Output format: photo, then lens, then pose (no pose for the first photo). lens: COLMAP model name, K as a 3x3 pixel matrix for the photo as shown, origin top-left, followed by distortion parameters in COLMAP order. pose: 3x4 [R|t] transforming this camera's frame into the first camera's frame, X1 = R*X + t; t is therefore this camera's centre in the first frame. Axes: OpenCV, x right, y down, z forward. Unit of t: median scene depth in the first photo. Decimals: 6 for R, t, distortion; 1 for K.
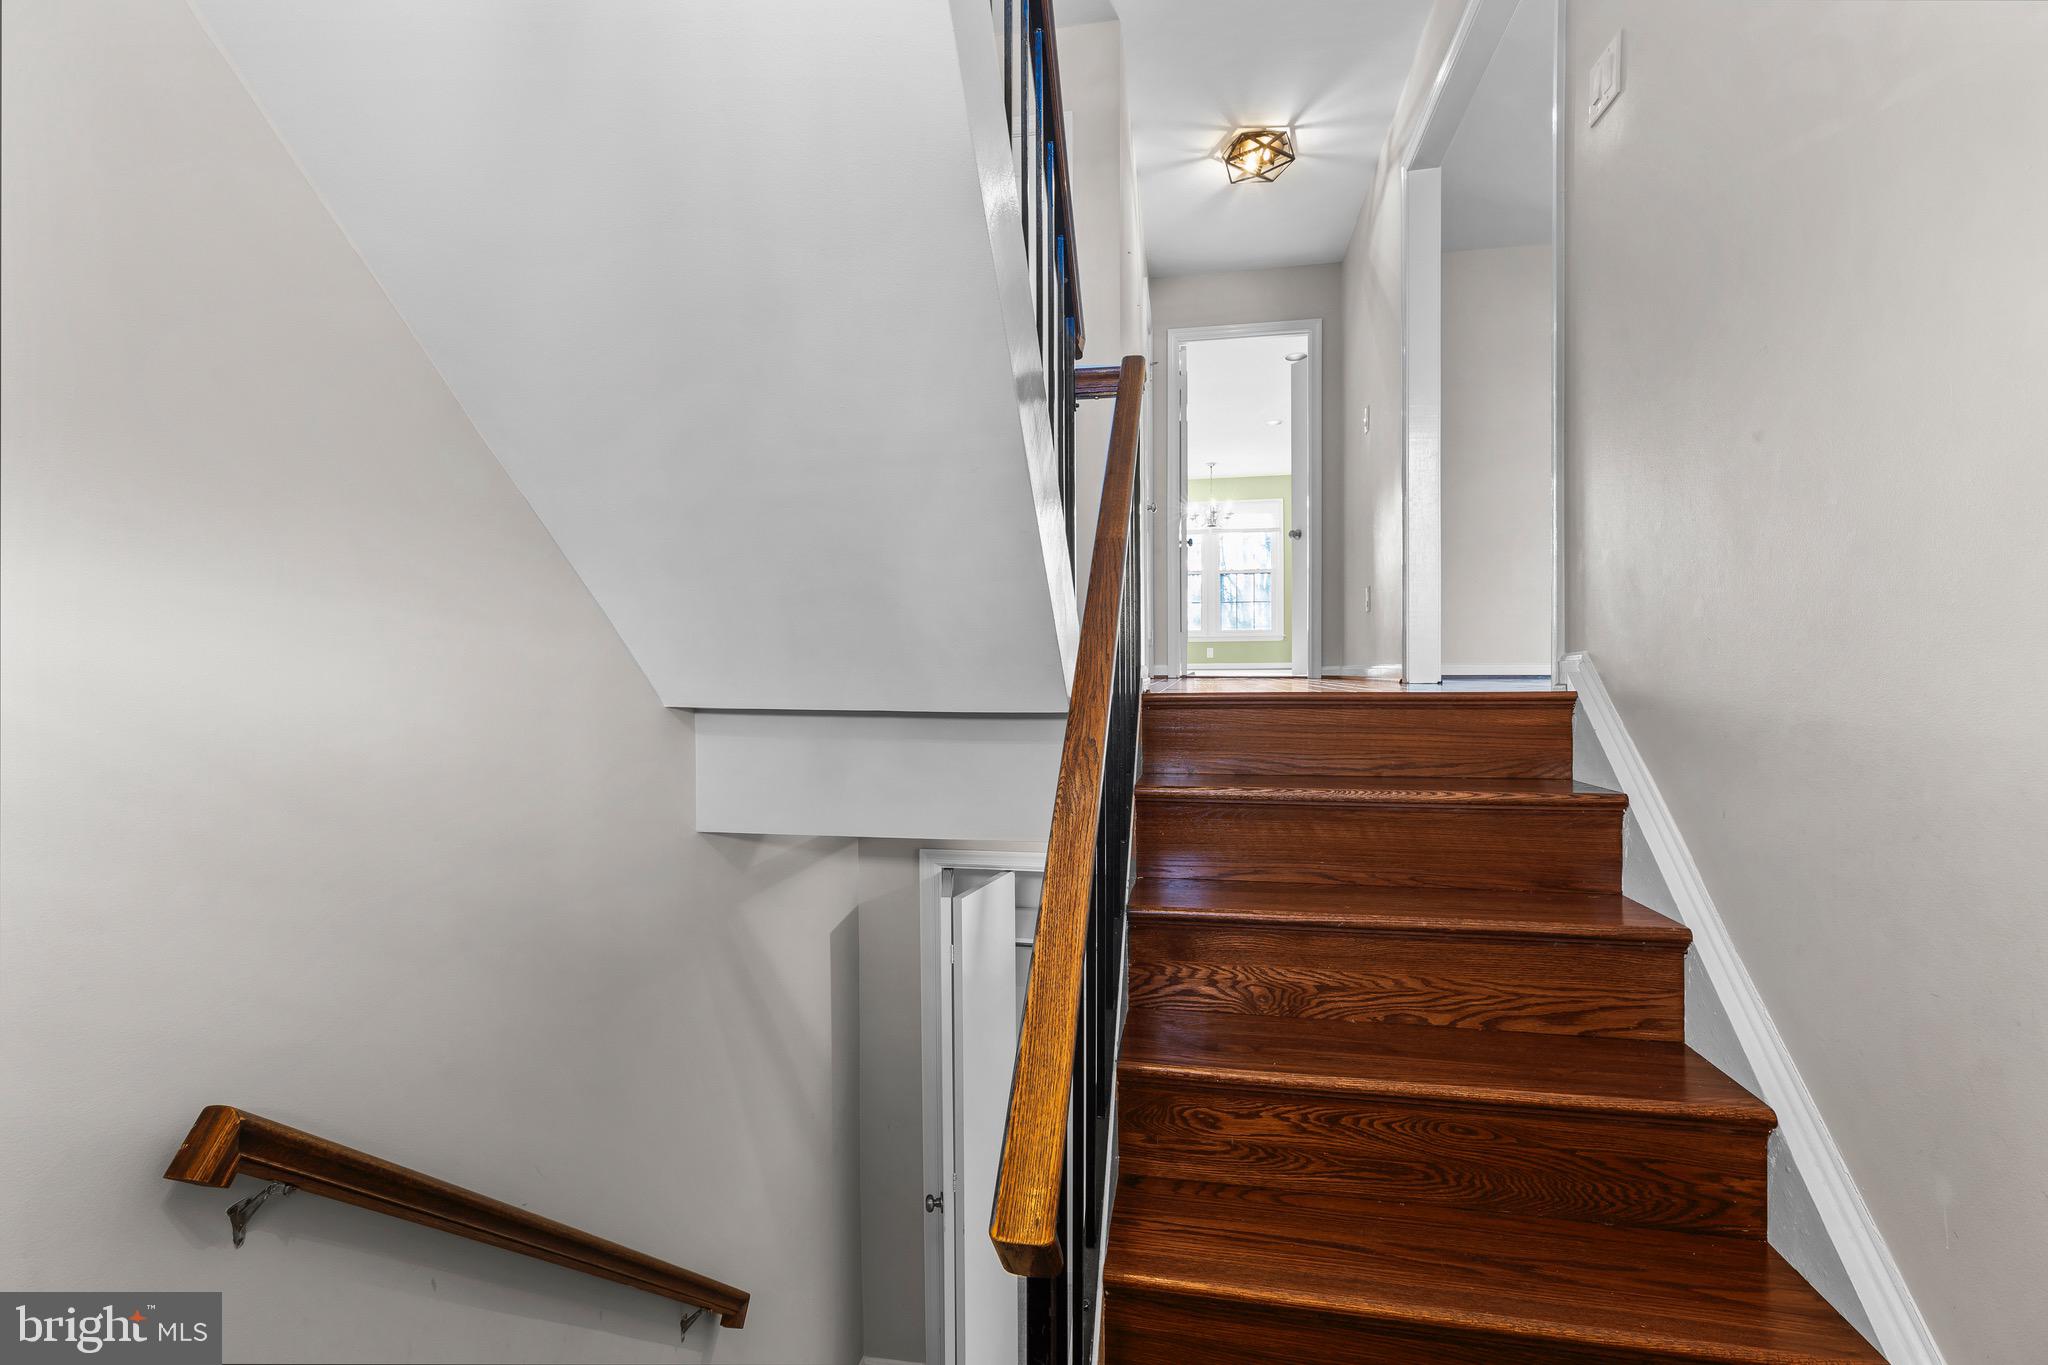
lens RADIAL K [[909.9, 0, 1019.9], [0, 909.9, 681.6], [0, 0, 1]] dist [0.003724, 0.000649]
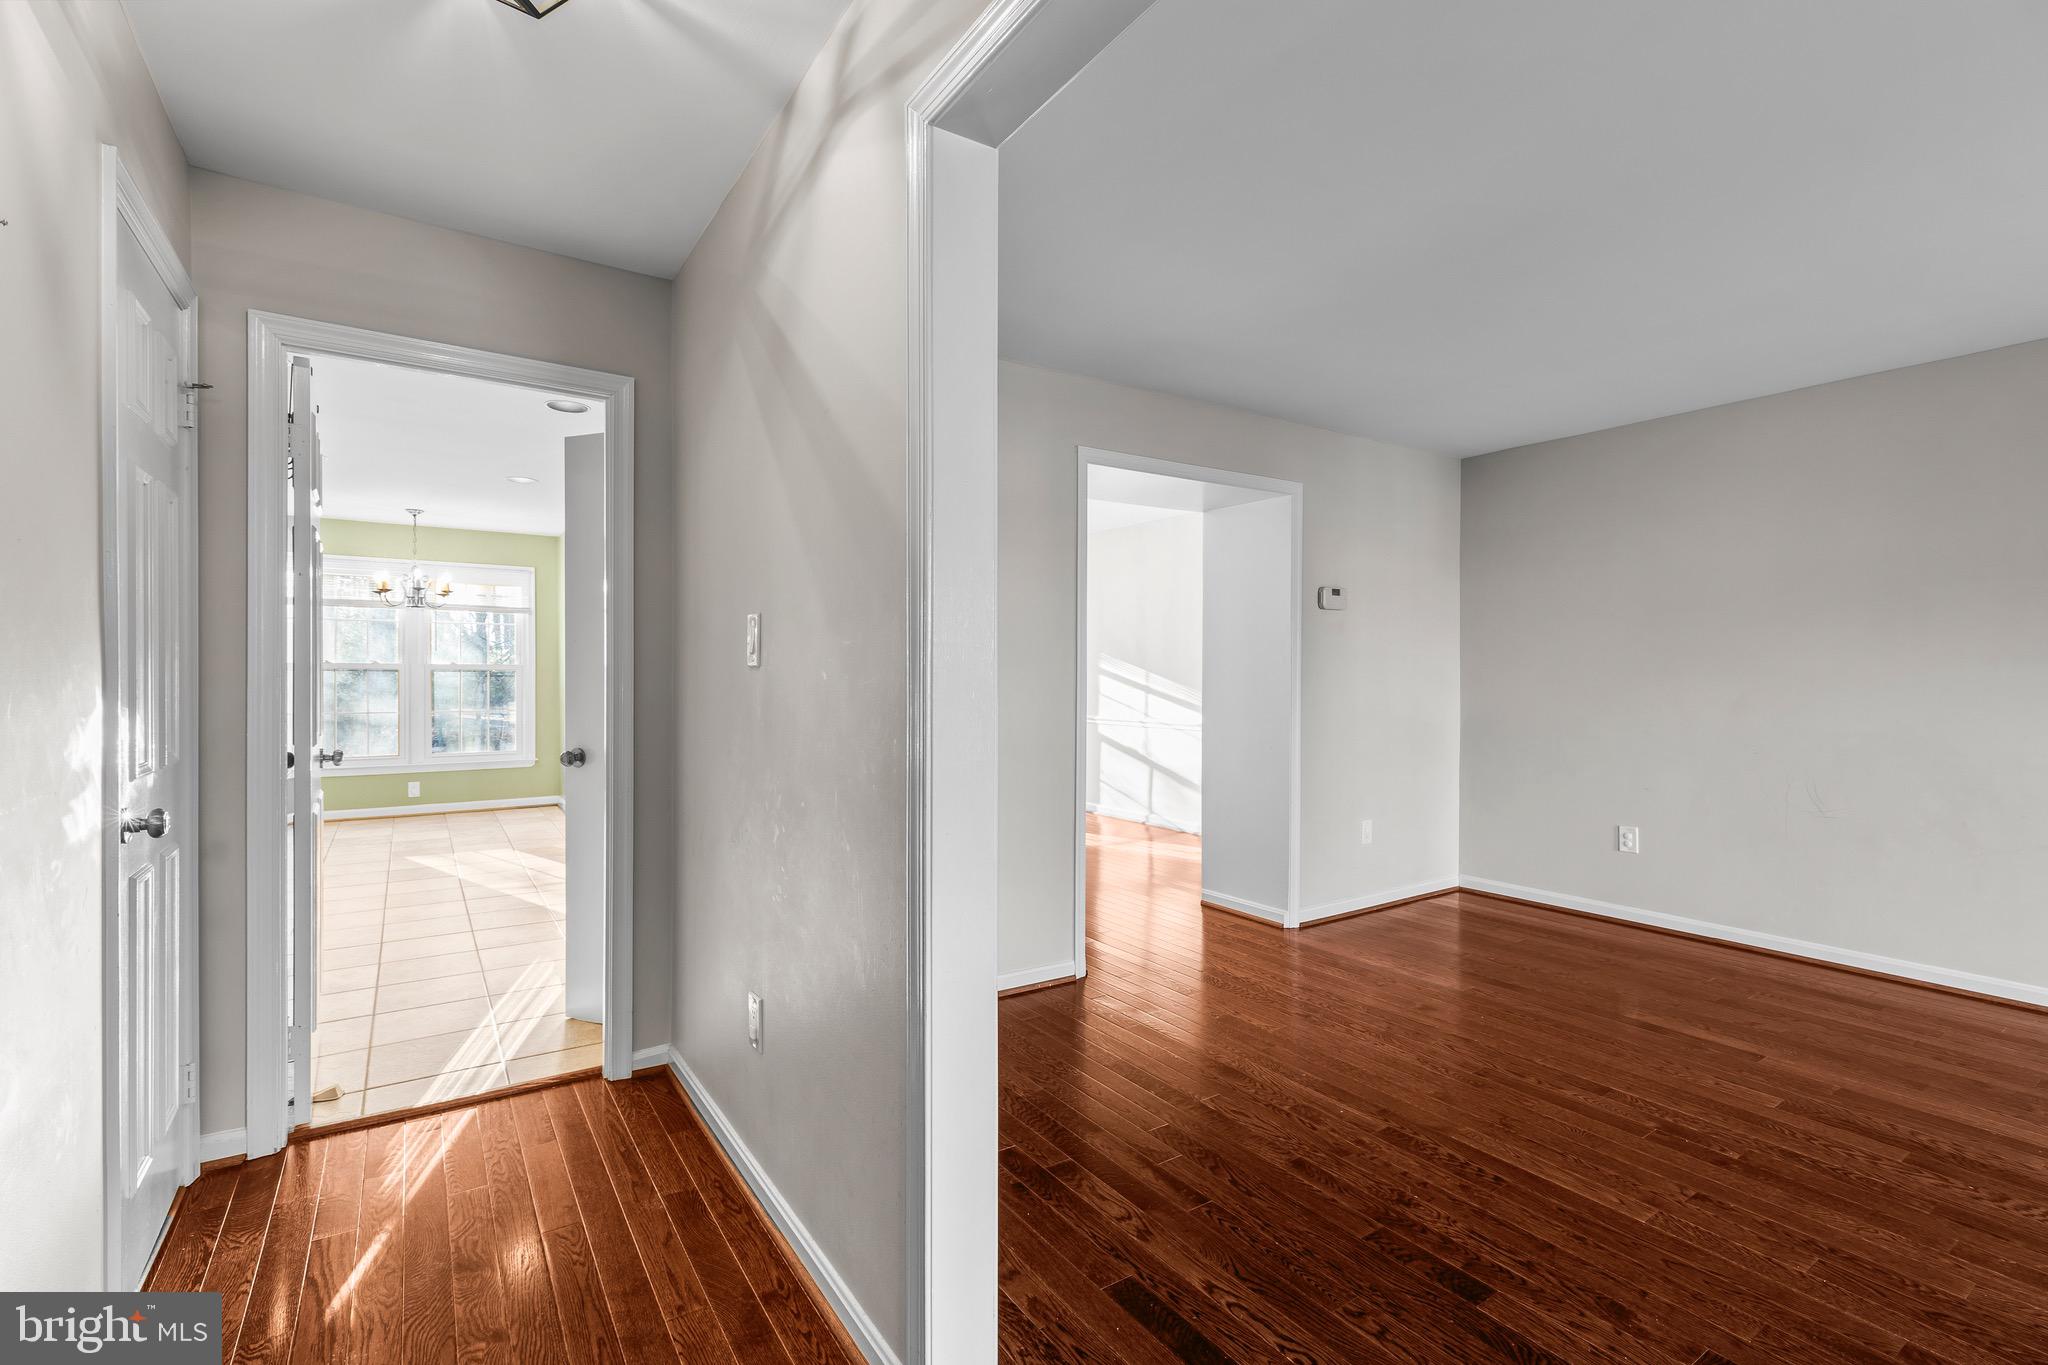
lens RADIAL K [[909.9, 0, 1019.9], [0, 909.9, 681.6], [0, 0, 1]] dist [0.003724, 0.000649]
pose [[0.711580, 0.001393, 0.702604, 0.123754], [0.007171, 0.999932, -0.009244, -0.218001], [-0.702569, 0.011616, 0.711521, 0.477768]]
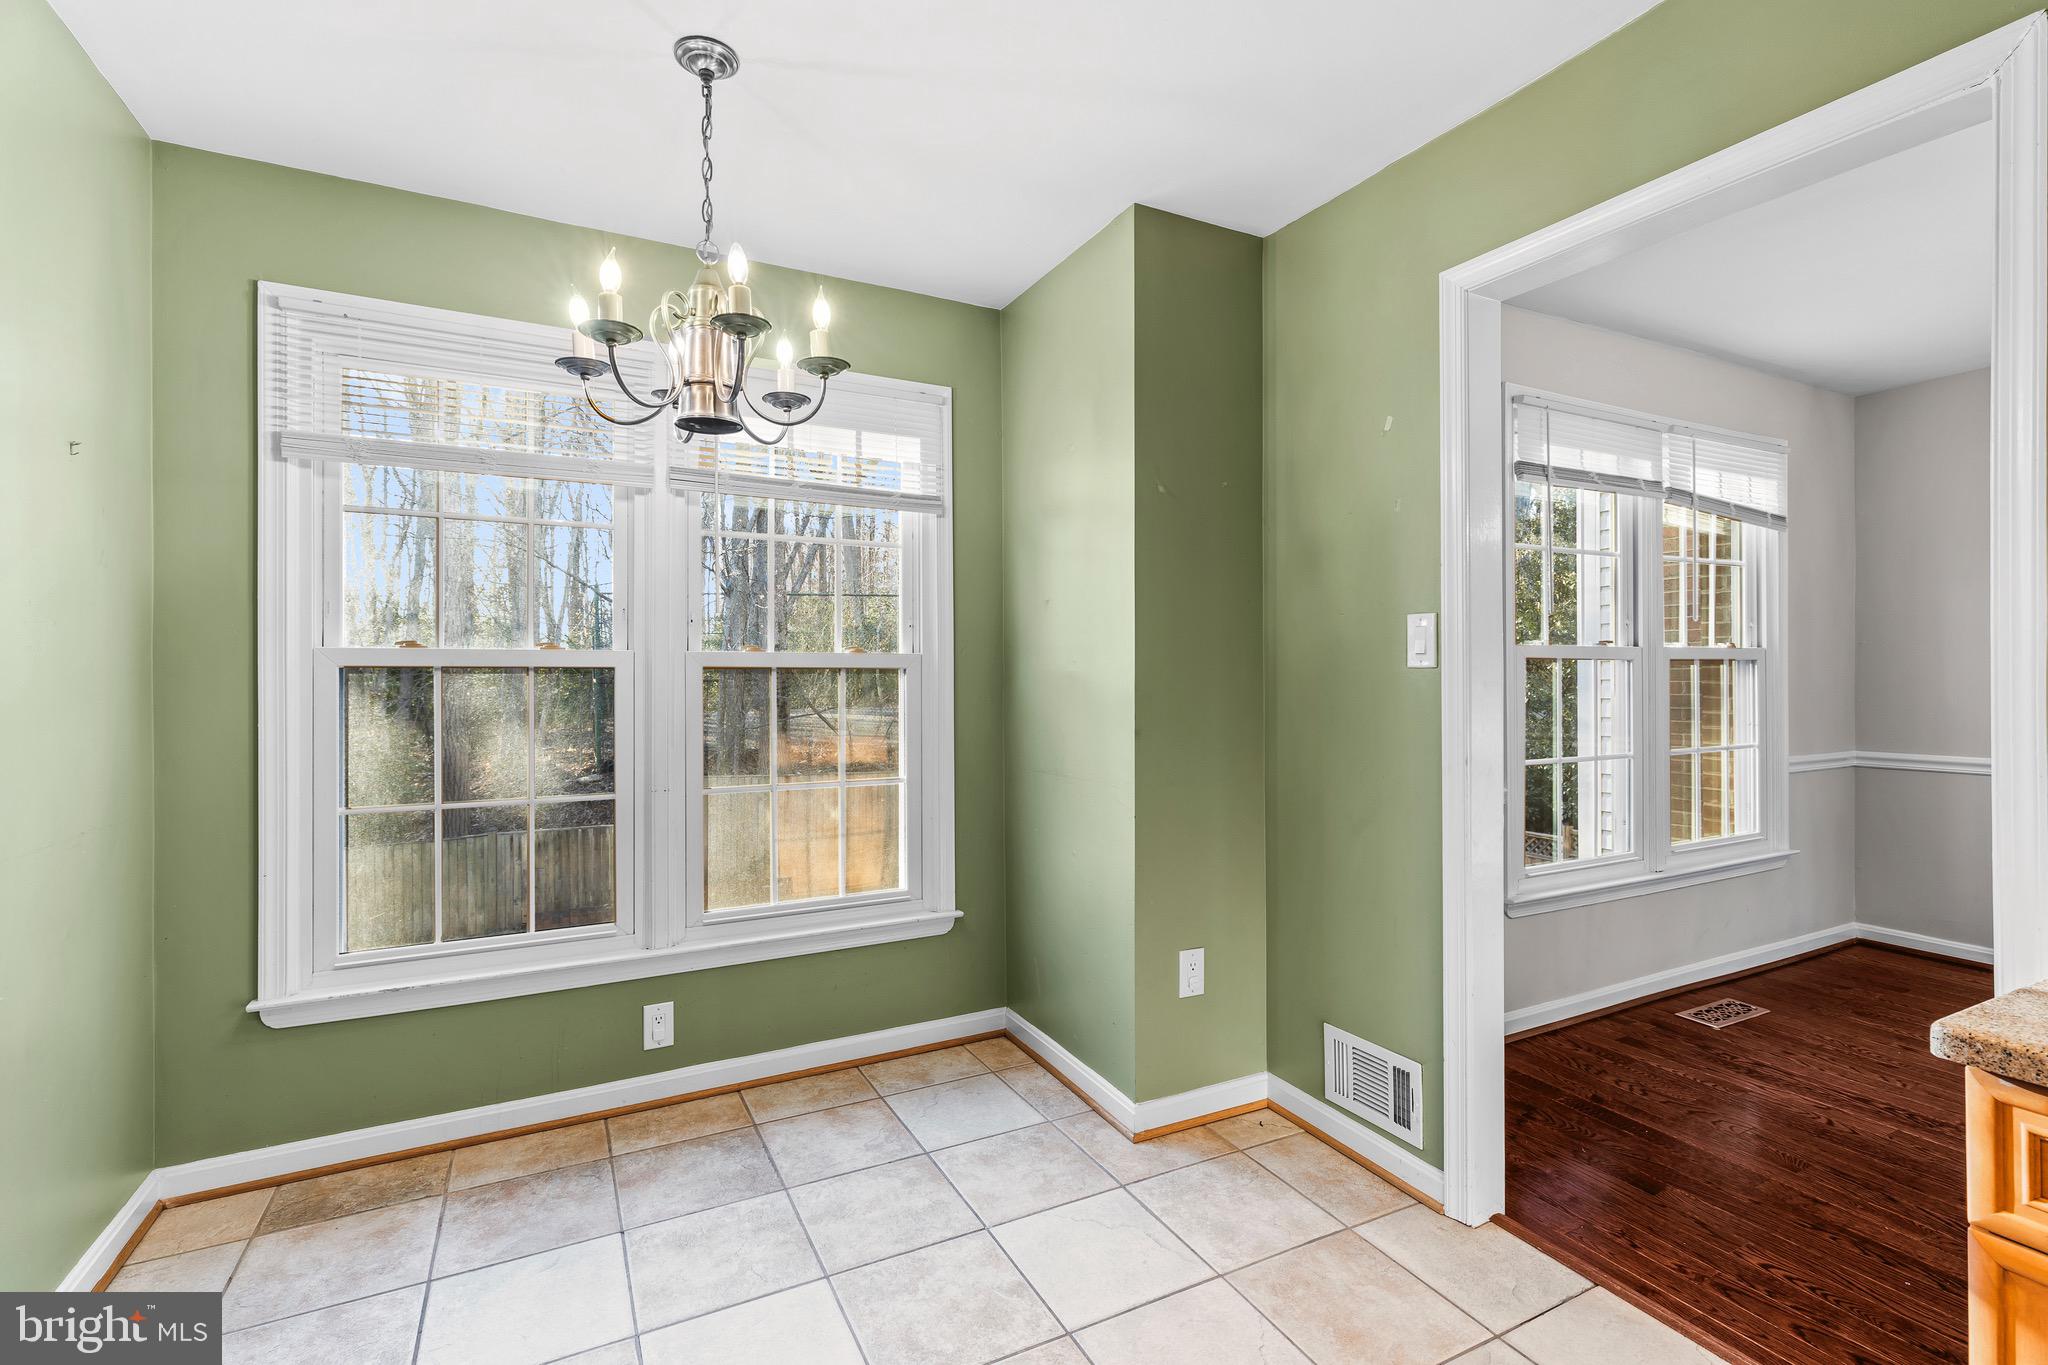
lens RADIAL K [[921.7, 0, 1021.2], [0, 921.7, 671.4], [0, 0, 1]] dist [-0.003271, -0.000235]
pose [[0.788174, 0.007663, 0.615405, 0.304867], [0.007801, 0.999718, -0.022439, -0.241622], [-0.615403, 0.022487, 0.787892, 1.672009]]
